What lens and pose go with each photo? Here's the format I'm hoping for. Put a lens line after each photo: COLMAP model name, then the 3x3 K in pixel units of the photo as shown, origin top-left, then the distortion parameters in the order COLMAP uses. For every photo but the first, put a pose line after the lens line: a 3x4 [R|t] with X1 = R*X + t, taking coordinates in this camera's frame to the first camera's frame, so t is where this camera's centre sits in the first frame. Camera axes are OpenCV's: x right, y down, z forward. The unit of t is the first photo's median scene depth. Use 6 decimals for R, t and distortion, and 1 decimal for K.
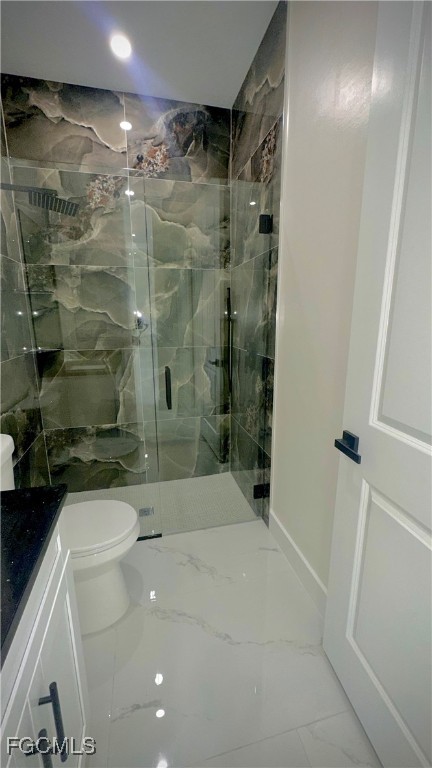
lens RADIAL K [[307.2, 0, 216.8], [0, 307.2, 384.7], [0, 0, 1]] dist [-0.001209, 0.000232]
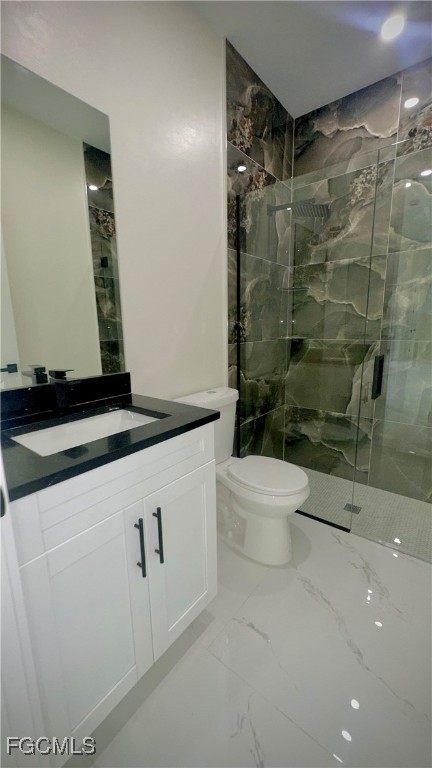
lens RADIAL K [[307.2, 0, 216.6], [0, 307.2, 383.7], [0, 0, 1]] dist [-0.001209, 0.000232]
pose [[0.609162, 0.147052, -0.779293, 0.217368], [-0.160321, 0.985204, 0.060587, 0.041037], [0.776672, 0.088029, 0.623724, 0.037290]]
